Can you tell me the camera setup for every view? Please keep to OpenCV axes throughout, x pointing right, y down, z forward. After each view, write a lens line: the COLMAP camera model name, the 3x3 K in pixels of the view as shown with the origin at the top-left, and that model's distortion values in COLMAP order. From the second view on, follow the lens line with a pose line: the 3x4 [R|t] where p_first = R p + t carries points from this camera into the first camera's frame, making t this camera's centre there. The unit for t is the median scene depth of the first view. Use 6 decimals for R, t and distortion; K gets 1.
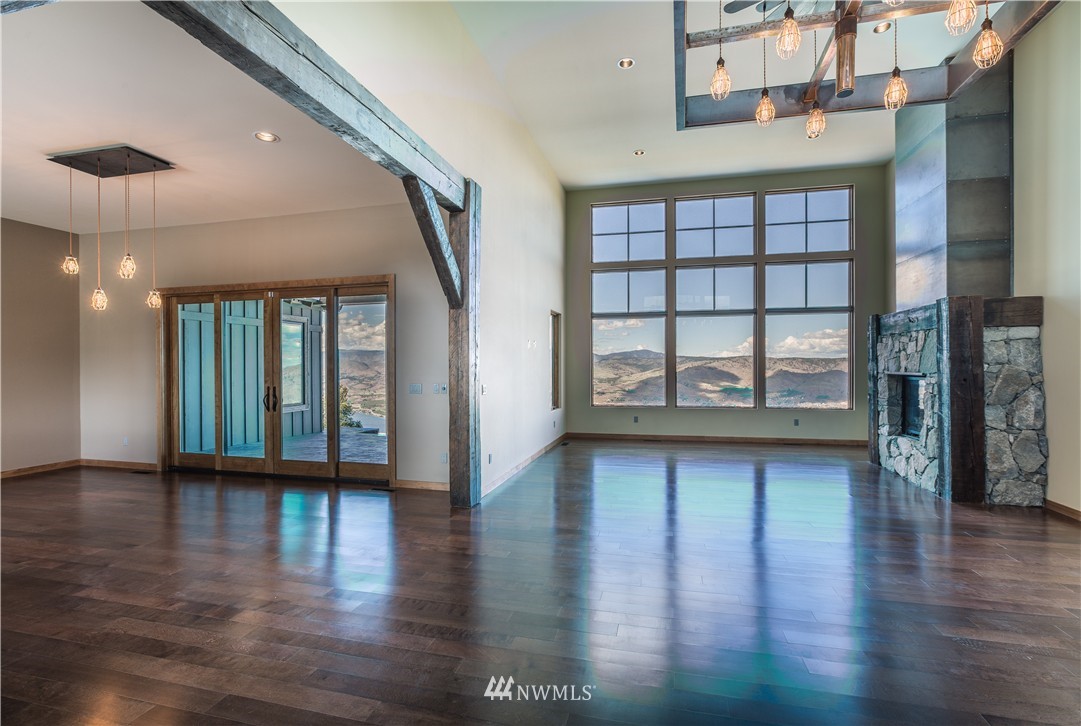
lens RADIAL K [[493.5, 0, 557.0], [0, 493.5, 368.2], [0, 0, 1]] dist [-0.005414, 0.006867]
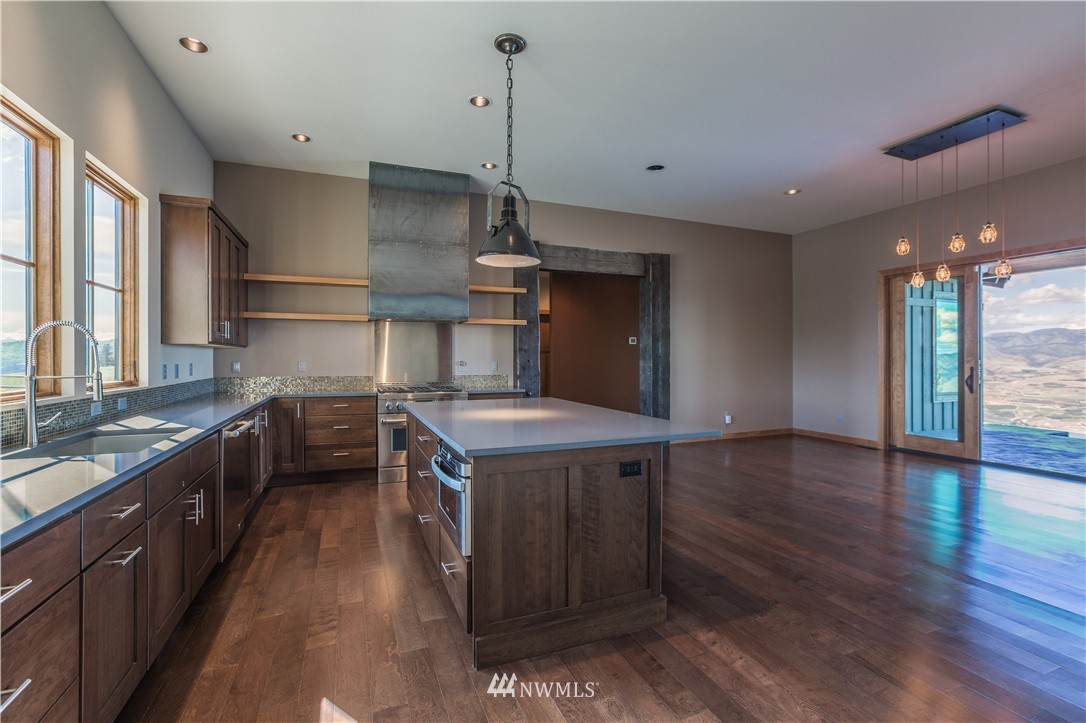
lens RADIAL K [[495.8, 0, 531.3], [0, 495.8, 361.0], [0, 0, 1]] dist [-0.005414, 0.006867]
pose [[0.583490, 0.006626, -0.812094, -0.380197], [-0.005202, 0.999977, 0.004421, 0.024699], [0.812104, 0.001645, 0.583510, -0.178269]]
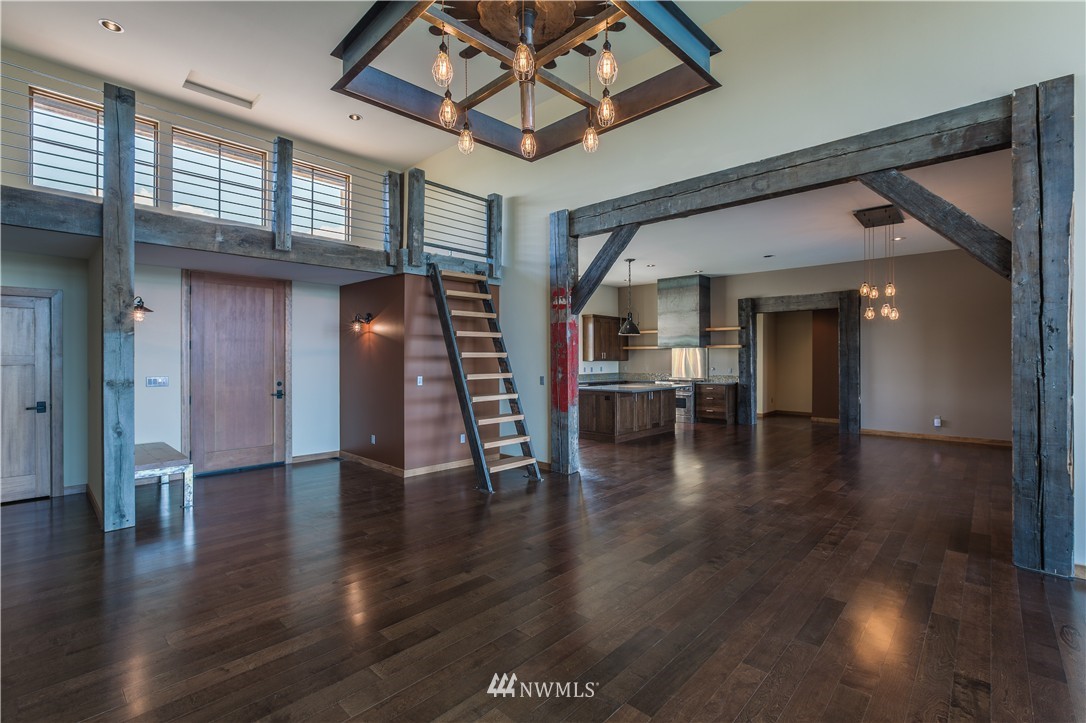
lens RADIAL K [[495.8, 0, 543.9], [0, 495.8, 358.6], [0, 0, 1]] dist [-0.005414, 0.006867]
pose [[-0.503339, 0.000630, -0.864089, 0.764558], [-0.006773, 0.999966, 0.004675, -0.009654], [0.864063, 0.008205, -0.503317, 0.757420]]
